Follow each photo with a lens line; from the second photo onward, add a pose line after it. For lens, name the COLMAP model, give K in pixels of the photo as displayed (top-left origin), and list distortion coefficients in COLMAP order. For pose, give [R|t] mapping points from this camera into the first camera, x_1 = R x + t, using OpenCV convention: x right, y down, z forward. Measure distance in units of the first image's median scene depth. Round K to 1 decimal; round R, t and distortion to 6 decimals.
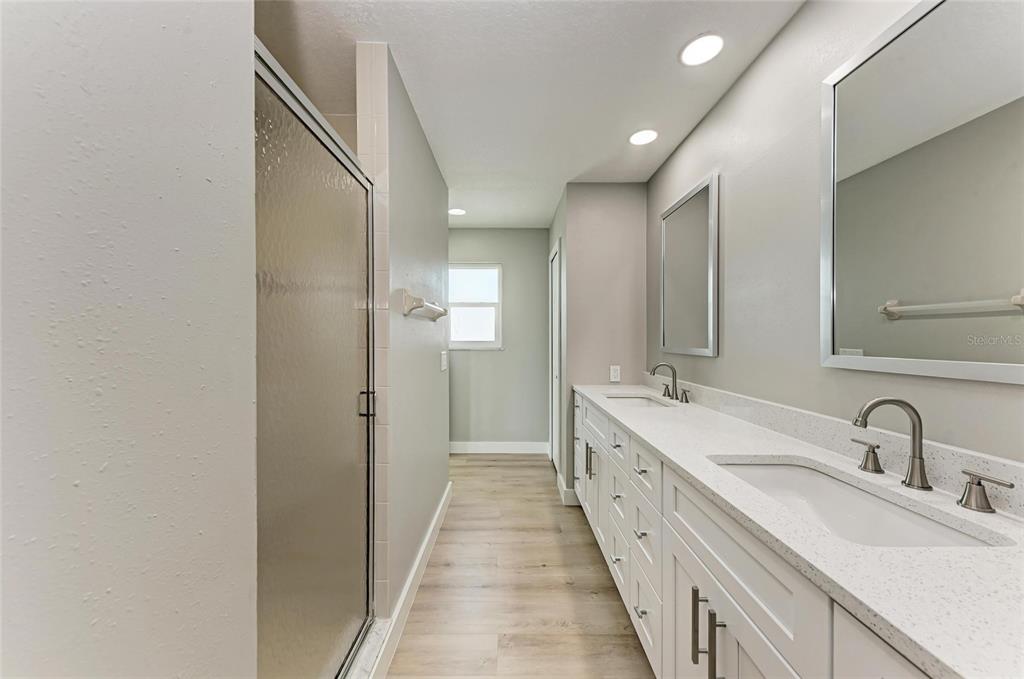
lens RADIAL K [[357.1, 0, 514.1], [0, 357.1, 341.7], [0, 0, 1]] dist [0.008596, -0.000193]
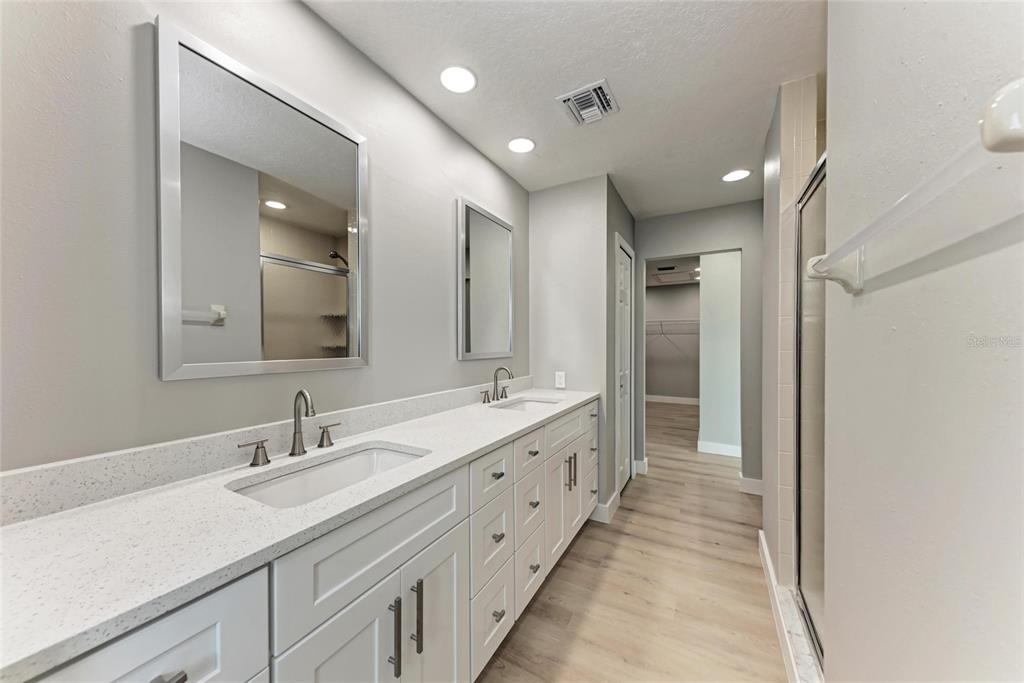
lens RADIAL K [[357.1, 0, 514.1], [0, 357.1, 343.7], [0, 0, 1]] dist [0.008596, -0.000193]
pose [[-0.879179, -0.003565, 0.476479, -0.132933], [-0.000742, 0.999981, 0.006113, 0.005732], [-0.476491, 0.005021, -0.879165, 1.794090]]
